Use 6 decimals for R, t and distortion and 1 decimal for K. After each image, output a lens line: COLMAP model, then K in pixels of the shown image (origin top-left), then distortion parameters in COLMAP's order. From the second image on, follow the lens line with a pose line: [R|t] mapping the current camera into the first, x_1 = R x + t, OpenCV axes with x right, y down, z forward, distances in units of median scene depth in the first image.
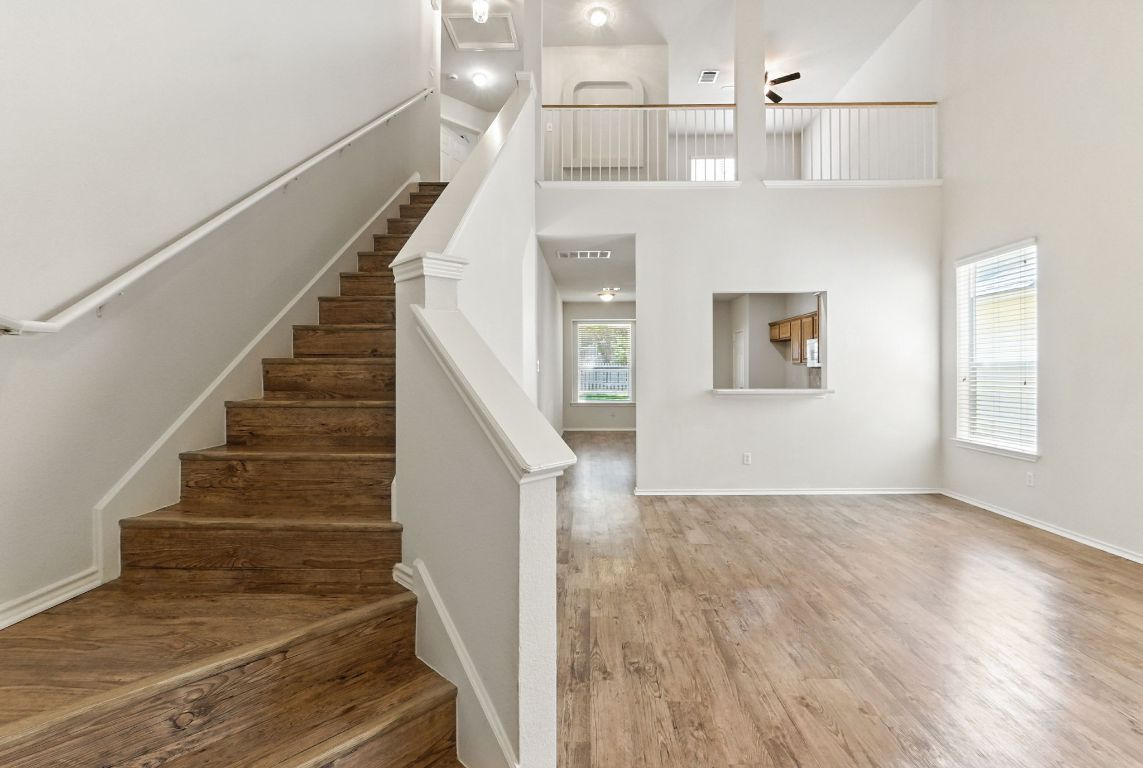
lens RADIAL K [[487.0, 0, 570.6], [0, 487.0, 375.9], [0, 0, 1]] dist [-0.015940, 0.001895]
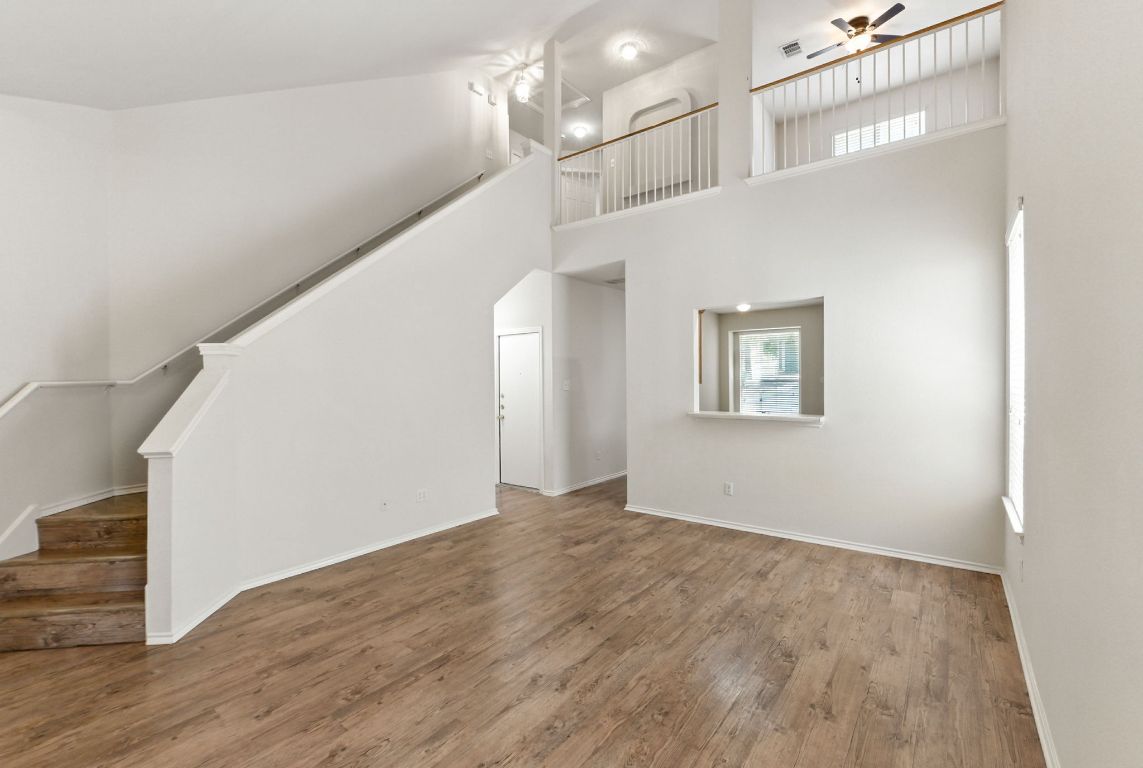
lens RADIAL K [[487.0, 0, 579.4], [0, 487.0, 385.3], [0, 0, 1]] dist [-0.015940, 0.001895]
pose [[0.803830, 0.003989, -0.594846, 0.963793], [0.001720, 0.999958, 0.009030, -0.045521], [0.594857, -0.008282, 0.803789, 0.141373]]
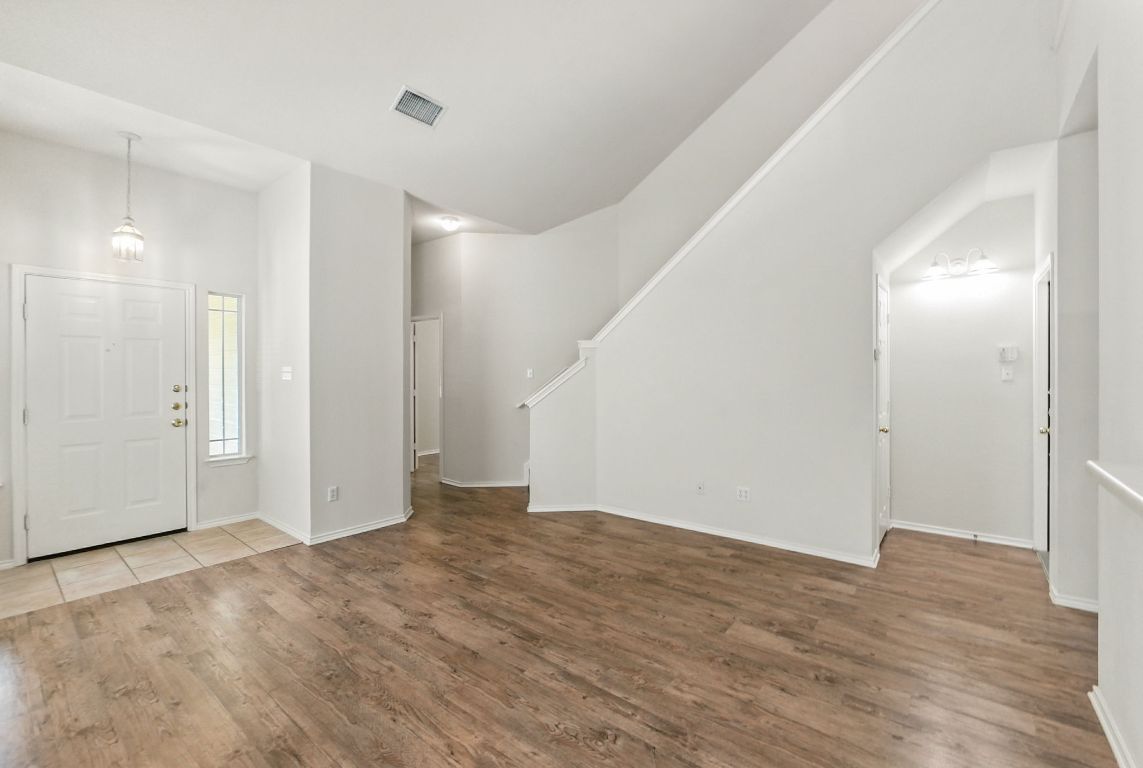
lens RADIAL K [[487.0, 0, 567.6], [0, 487.0, 363.8], [0, 0, 1]] dist [-0.015940, 0.001895]
pose [[-0.613578, -0.009080, -0.789582, 0.997859], [0.000174, 0.999932, -0.011634, -0.028003], [0.789634, -0.007276, -0.613535, 1.283943]]
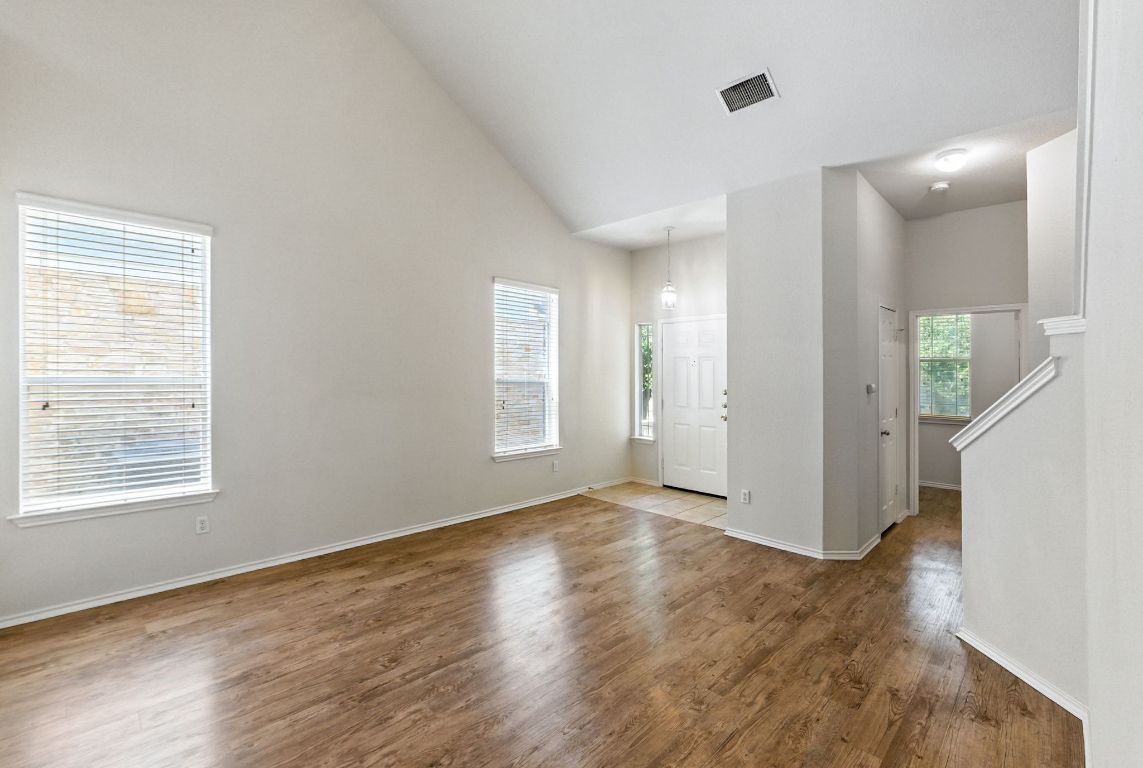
lens RADIAL K [[487.0, 0, 591.7], [0, 487.0, 387.8], [0, 0, 1]] dist [-0.015940, 0.001895]
pose [[-0.747196, -0.018183, 0.664355, -0.070522], [-0.001399, 0.999667, 0.025786, -0.041550], [-0.664603, 0.018338, -0.746972, 1.311268]]
